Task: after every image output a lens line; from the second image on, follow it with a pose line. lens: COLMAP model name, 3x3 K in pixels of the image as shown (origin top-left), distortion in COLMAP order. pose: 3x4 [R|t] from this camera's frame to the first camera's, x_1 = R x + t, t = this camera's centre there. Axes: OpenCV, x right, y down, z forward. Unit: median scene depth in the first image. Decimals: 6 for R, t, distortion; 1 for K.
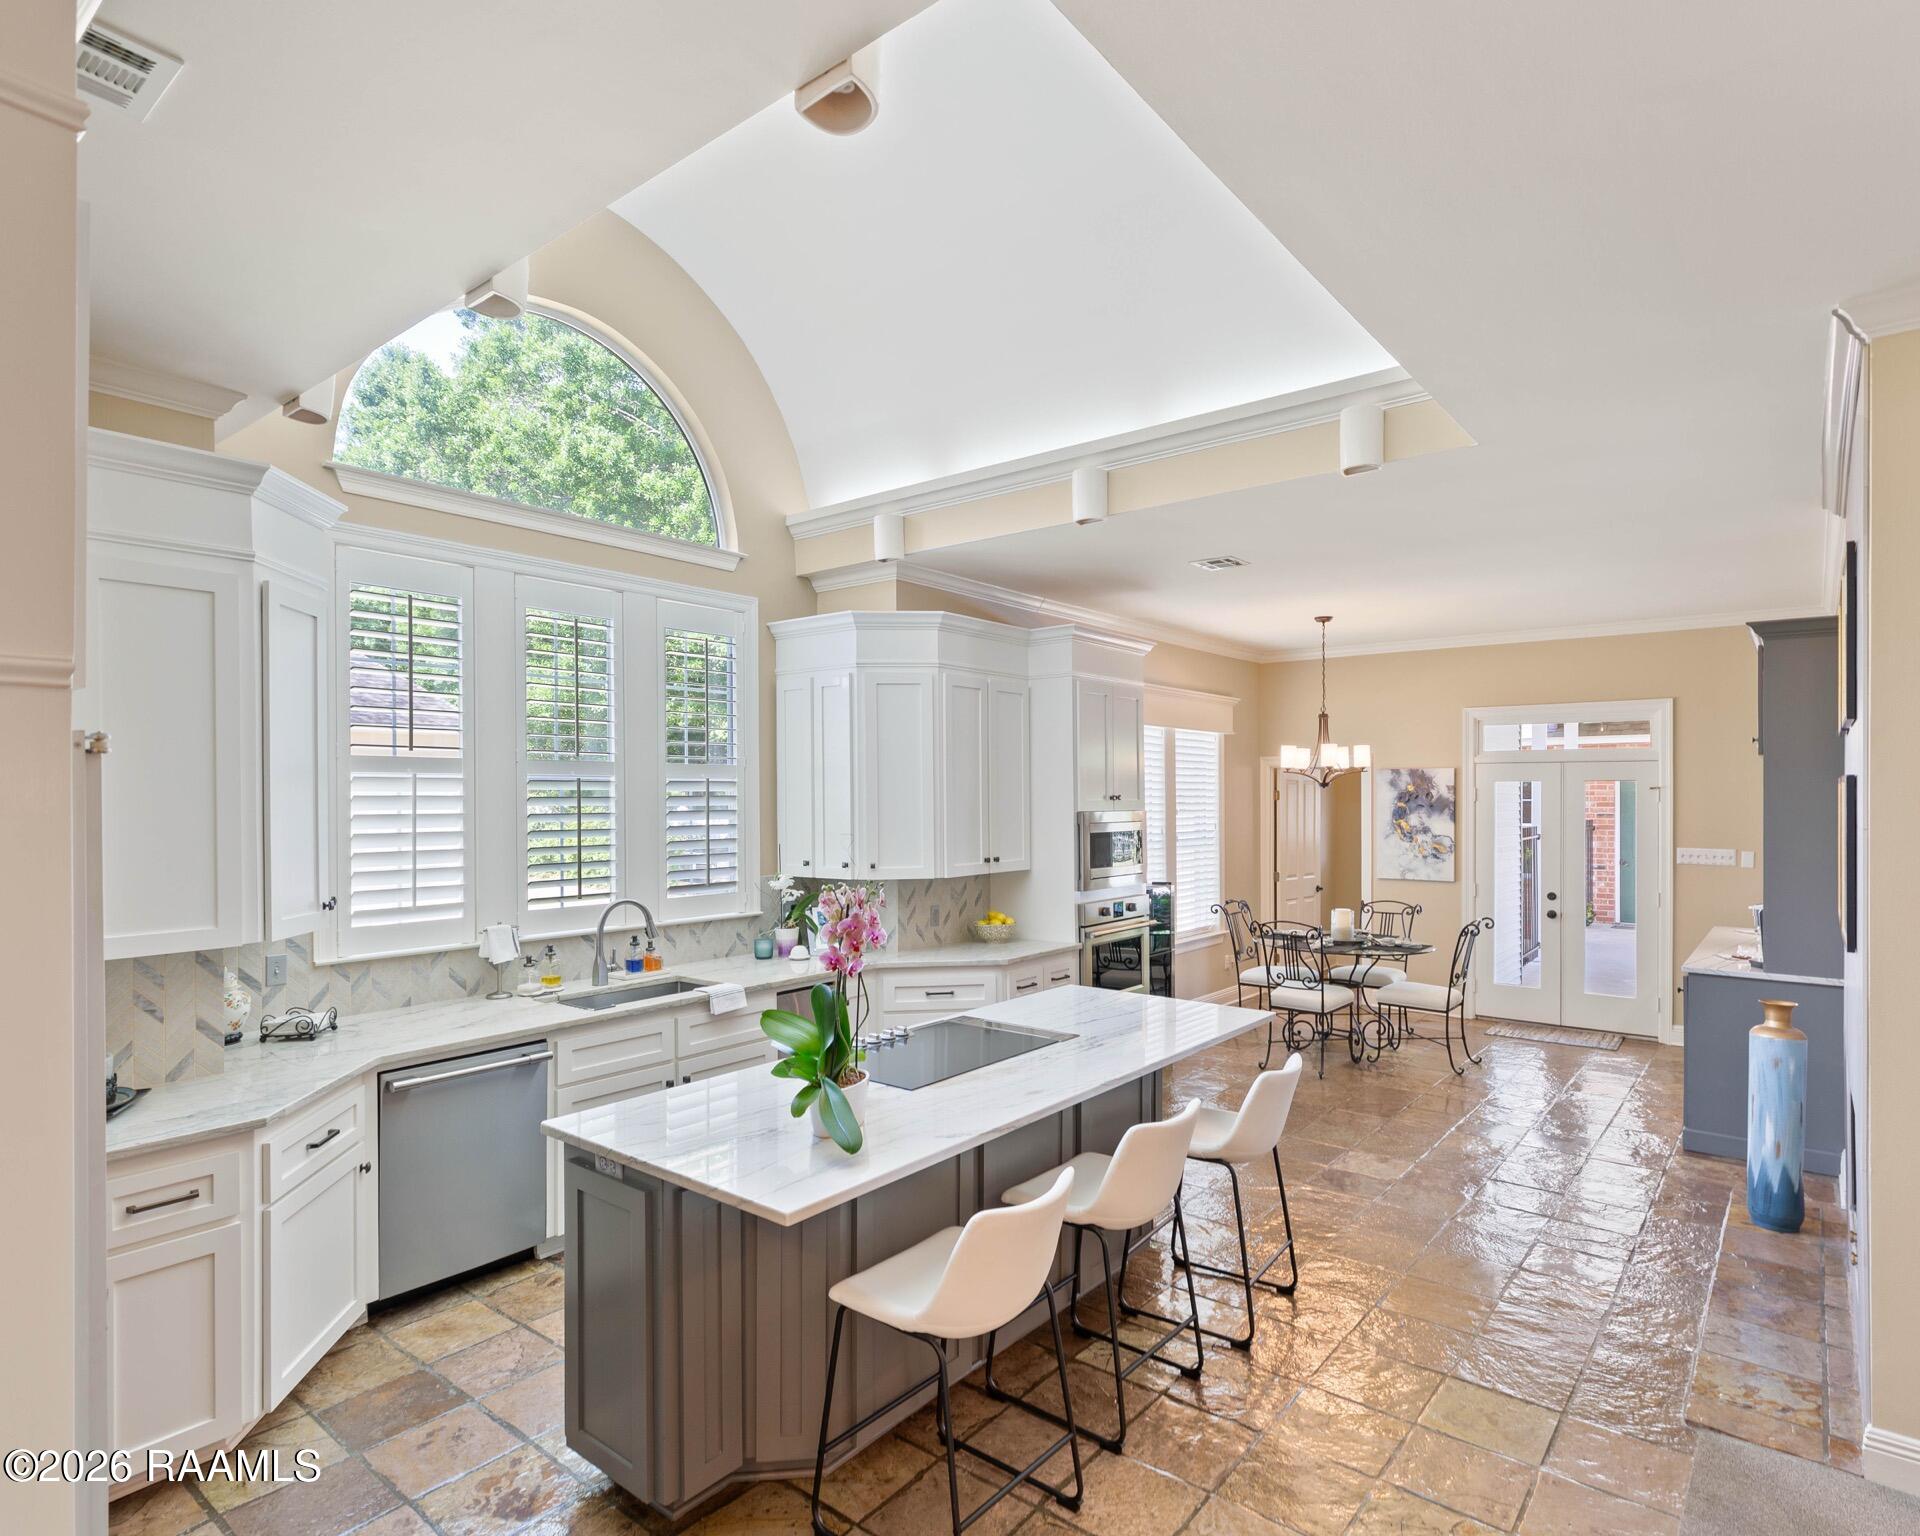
lens RADIAL K [[1047.7, 0, 972.7], [0, 1047.7, 799.8], [0, 0, 1]] dist [0.001551, 0.001730]
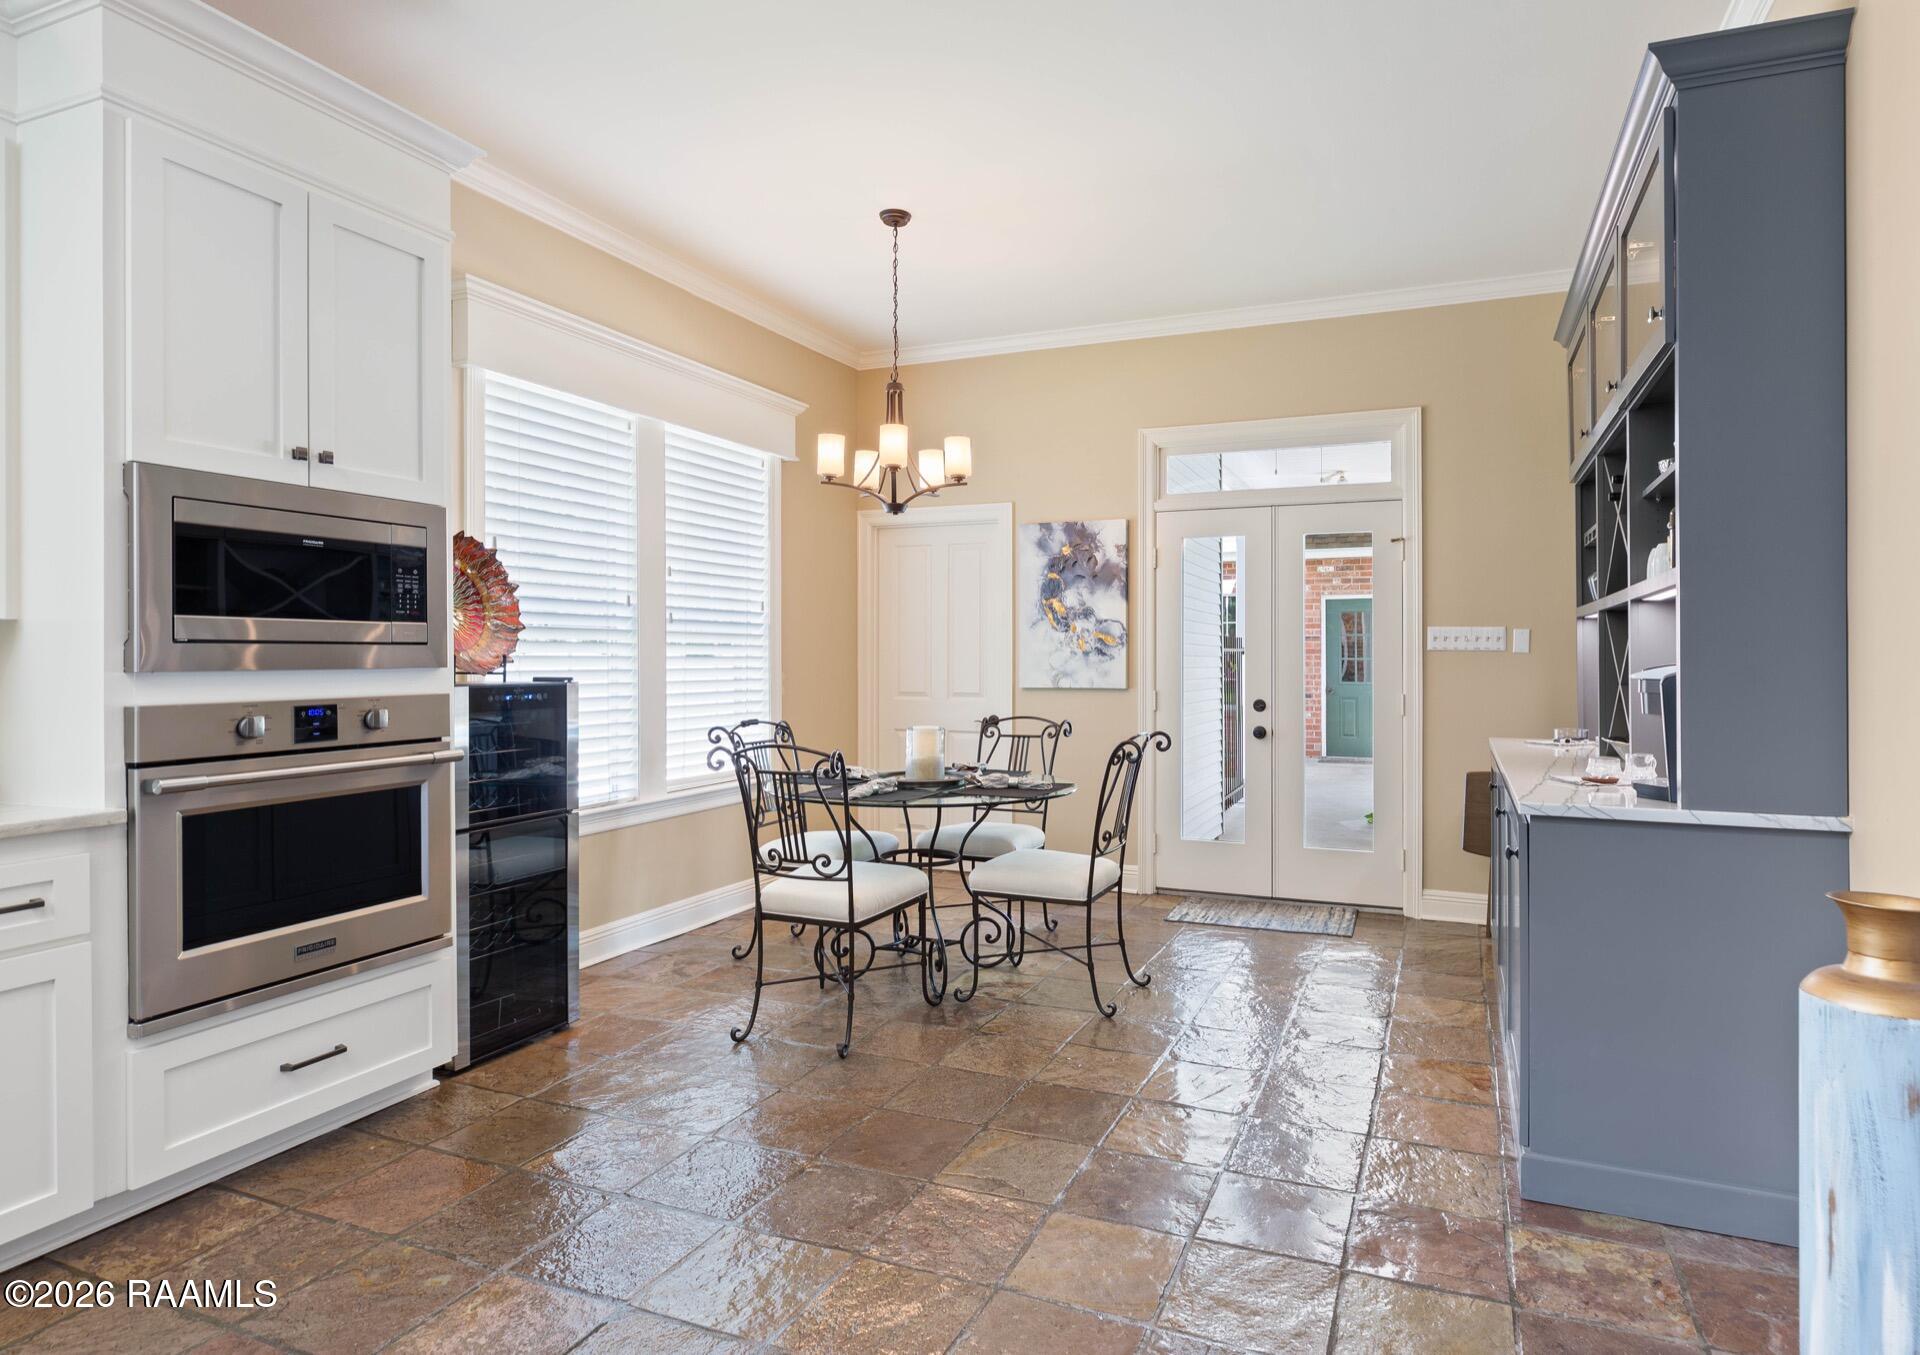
lens RADIAL K [[1112.5, 0, 963.7], [0, 1112.5, 667.8], [0, 0, 1]] dist [-0.001608, -0.002246]
pose [[0.969769, -0.011496, 0.243756, 0.208652], [0.007689, 0.999833, 0.016562, 0.058091], [-0.243905, -0.014187, 0.969695, 0.380185]]
